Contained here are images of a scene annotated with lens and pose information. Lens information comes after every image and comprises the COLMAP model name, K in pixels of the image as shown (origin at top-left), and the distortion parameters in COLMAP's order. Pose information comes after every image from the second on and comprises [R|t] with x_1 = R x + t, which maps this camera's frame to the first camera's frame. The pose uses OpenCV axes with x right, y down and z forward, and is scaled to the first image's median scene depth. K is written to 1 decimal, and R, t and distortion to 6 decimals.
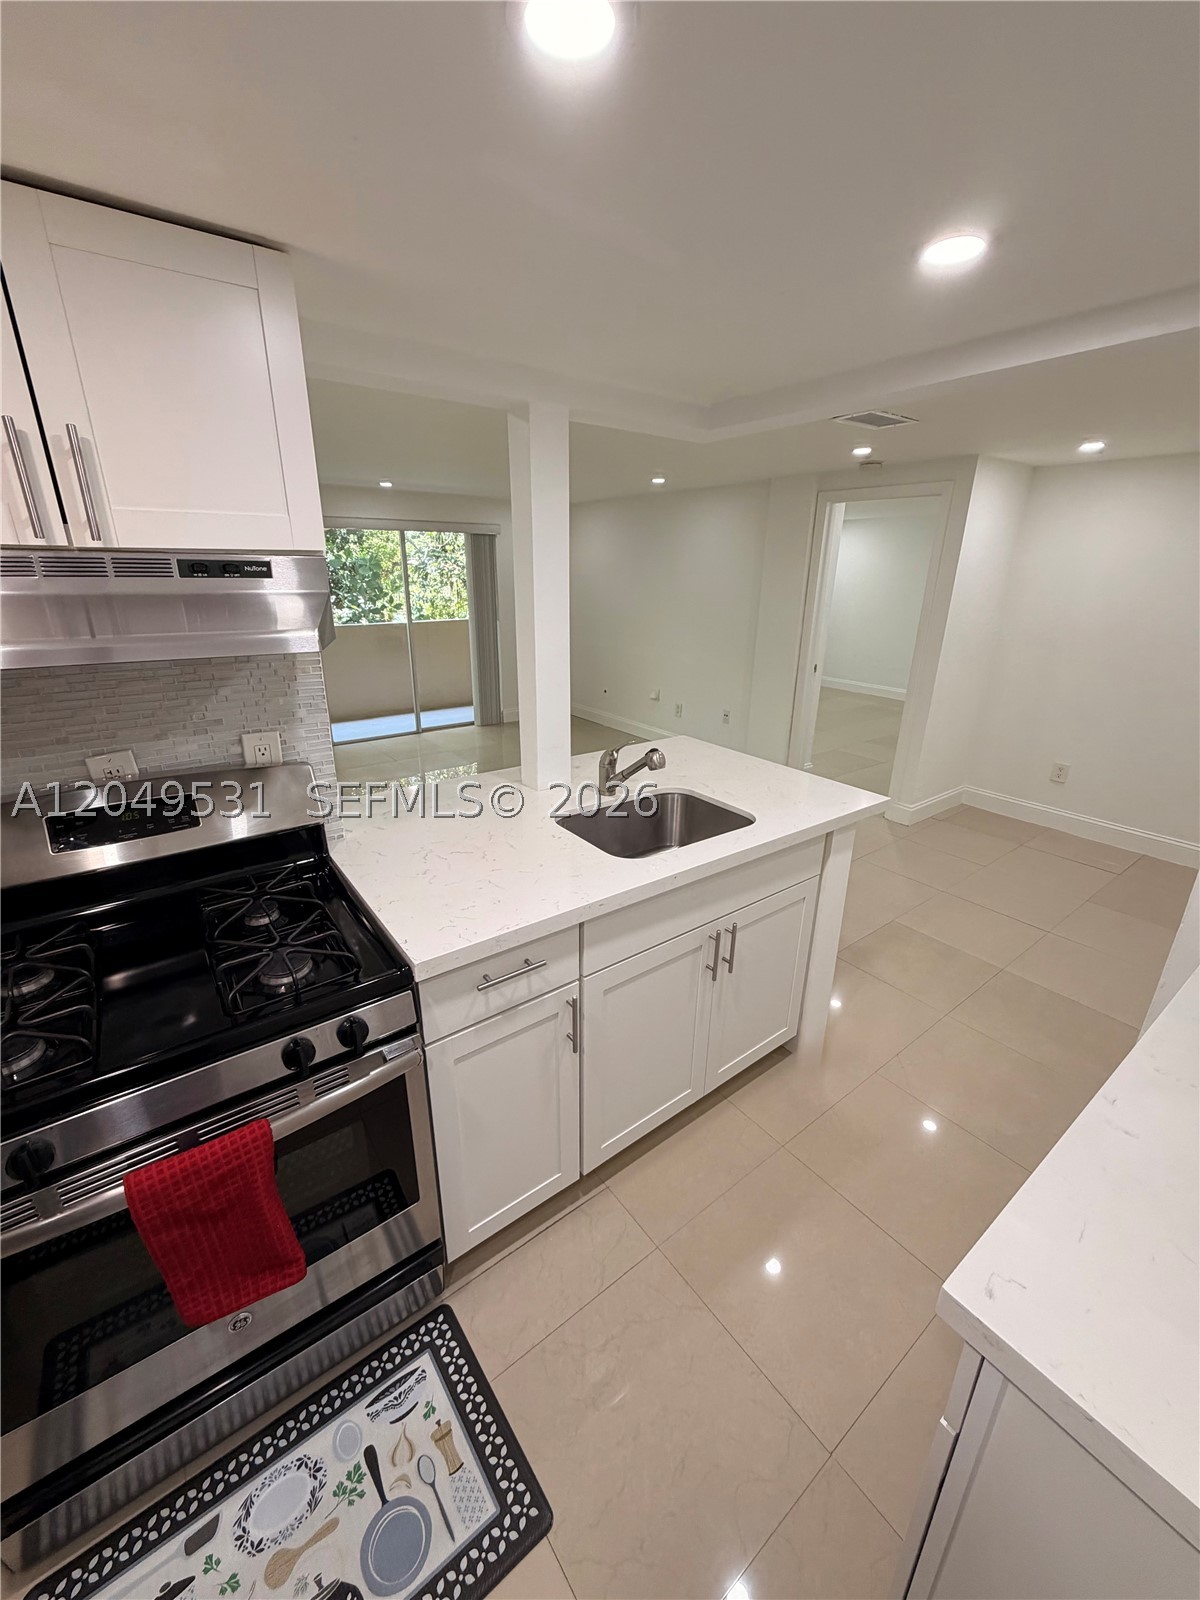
lens RADIAL K [[639.8, 0, 601.4], [0, 639.8, 797.5], [0, 0, 1]] dist [0.001175, 0.000290]
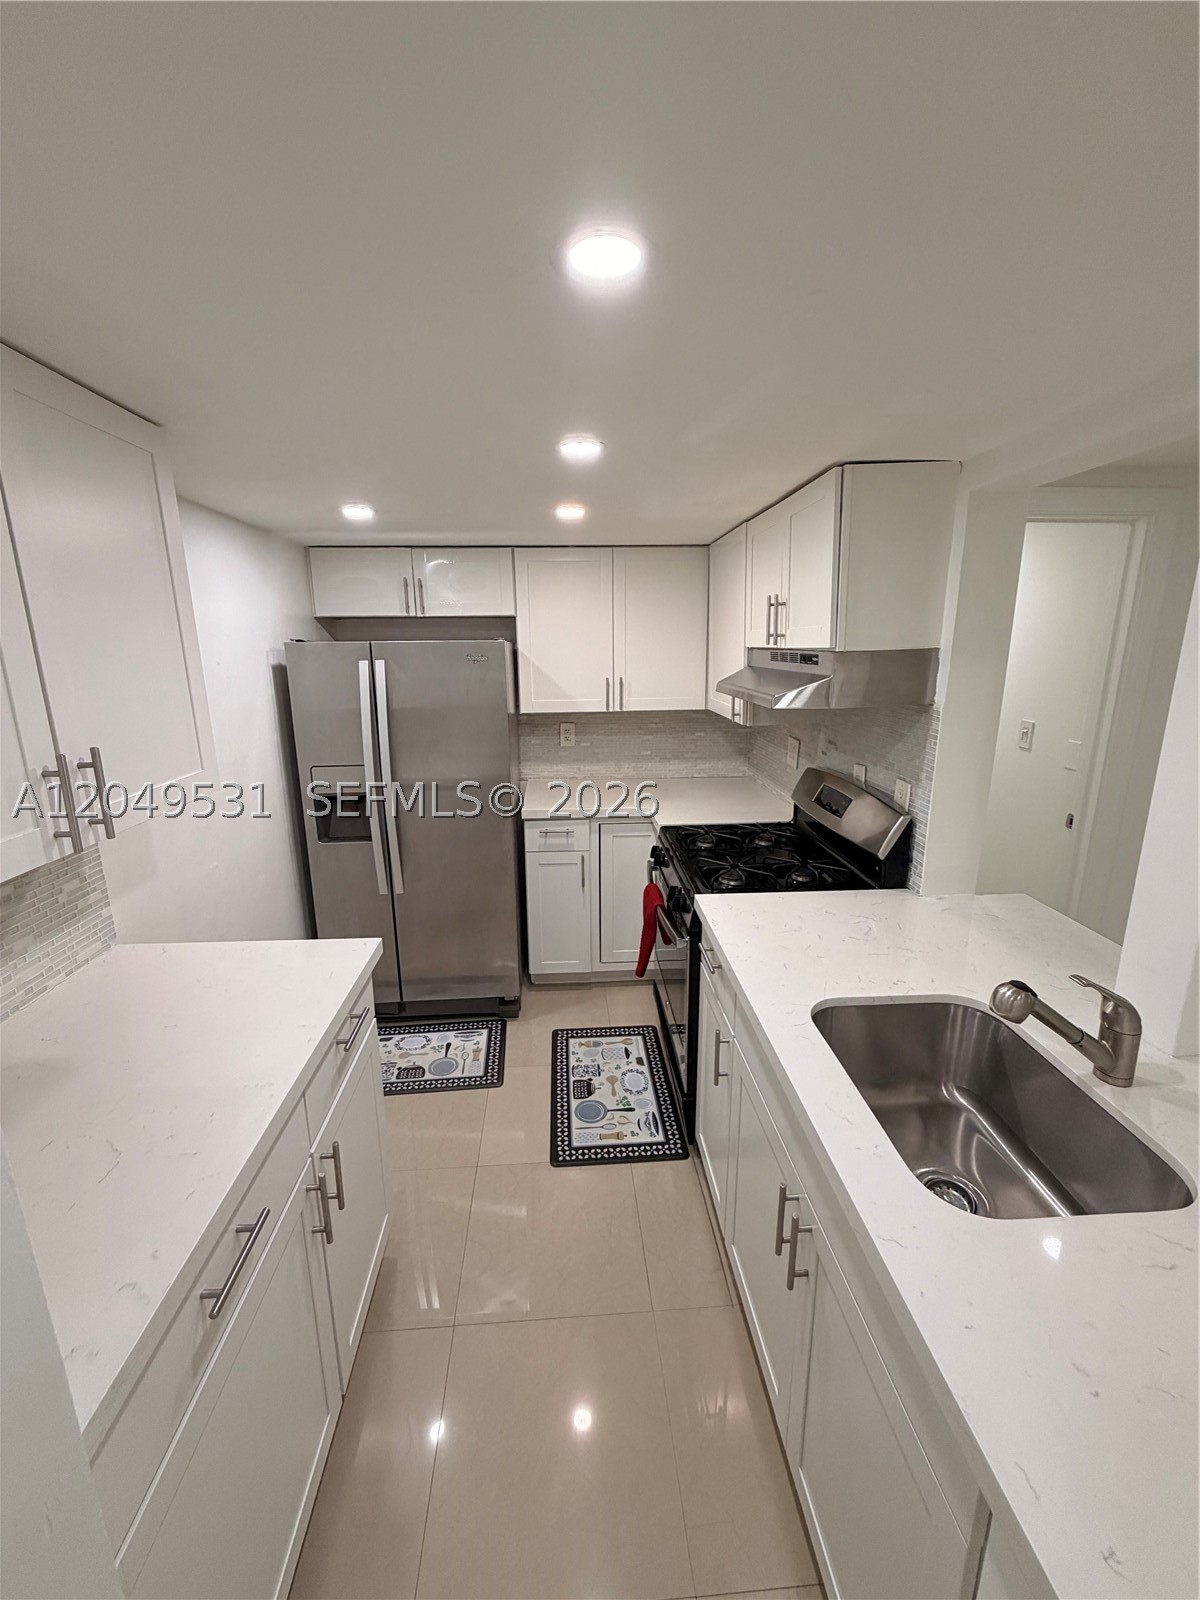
lens RADIAL K [[635.9, 0, 598.8], [0, 635.9, 796.8], [0, 0, 1]] dist [-0.000039, 0.000033]
pose [[-0.550220, 0.189269, -0.813287, 0.279166], [-0.282015, 0.874623, 0.394337, -0.132660], [0.785955, 0.446331, -0.427859, 0.352078]]
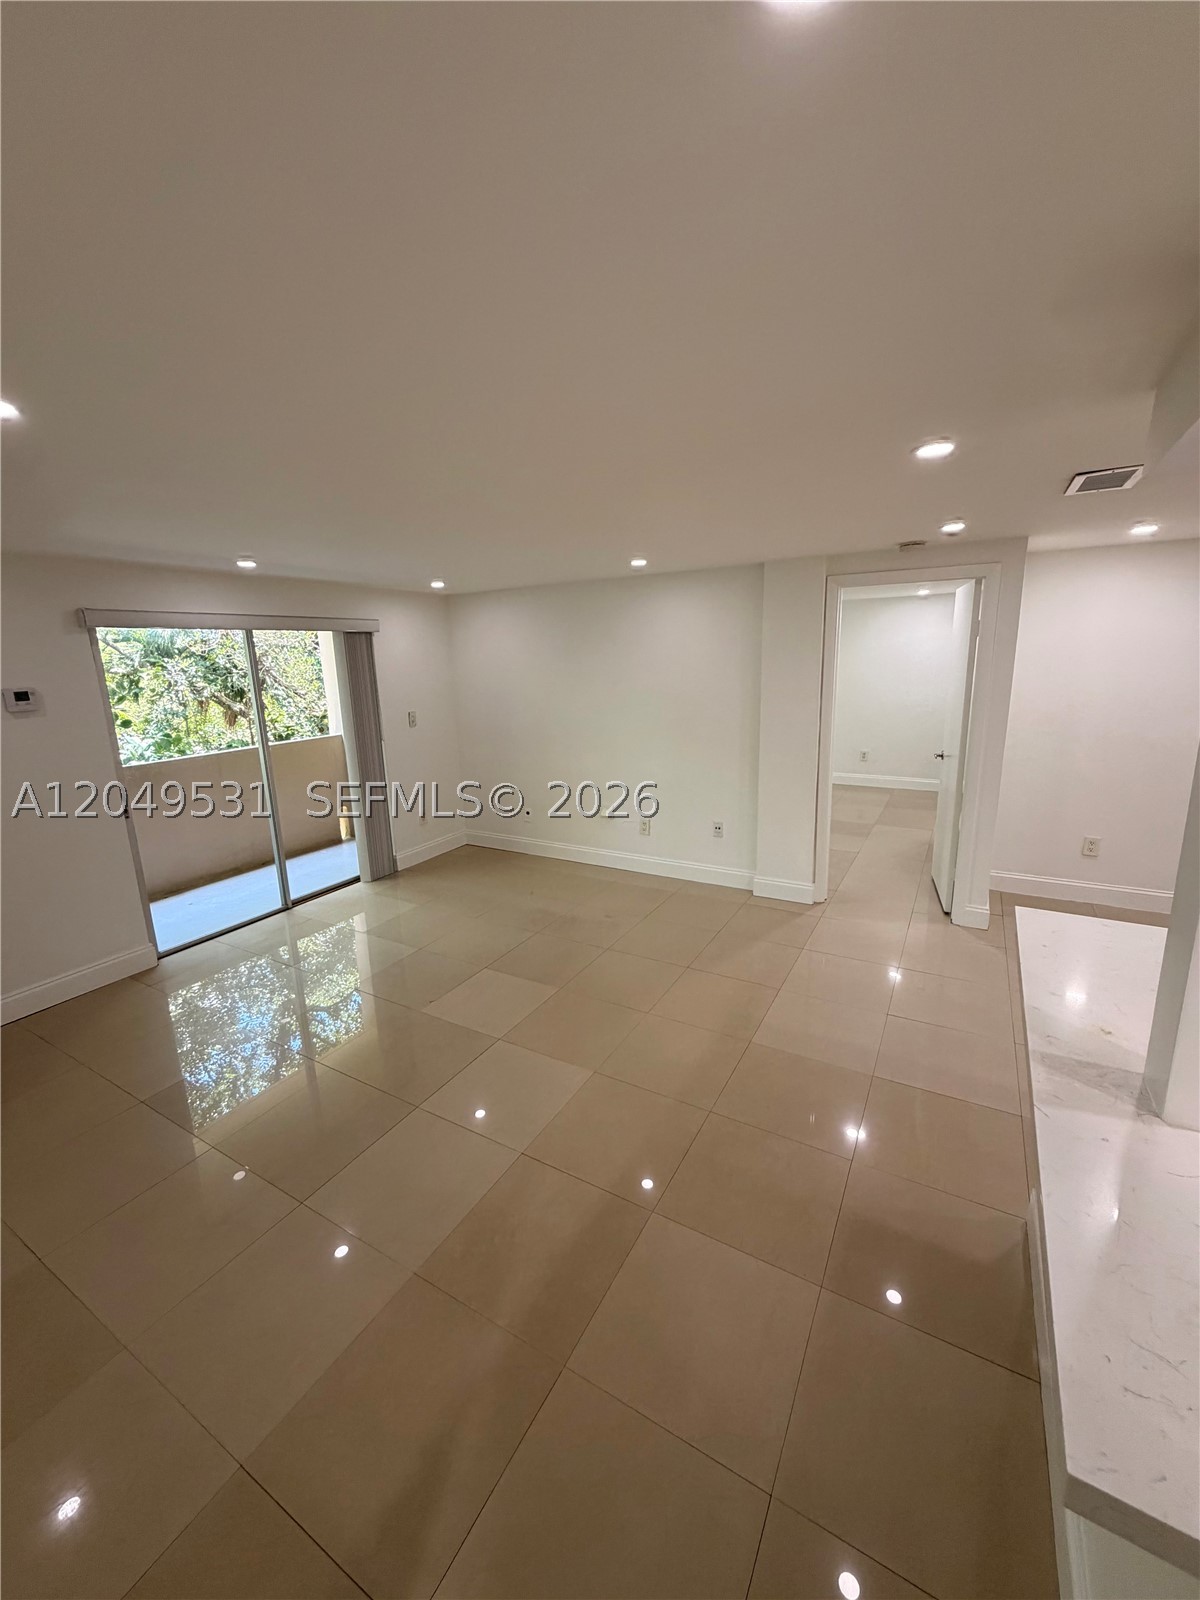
lens RADIAL K [[639.8, 0, 601.4], [0, 639.8, 797.5], [0, 0, 1]] dist [0.001175, 0.000290]
pose [[0.920748, -0.122310, 0.370492, -0.301327], [0.169764, 0.980582, -0.098179, -0.130493], [-0.351289, 0.153294, 0.923632, 0.312203]]
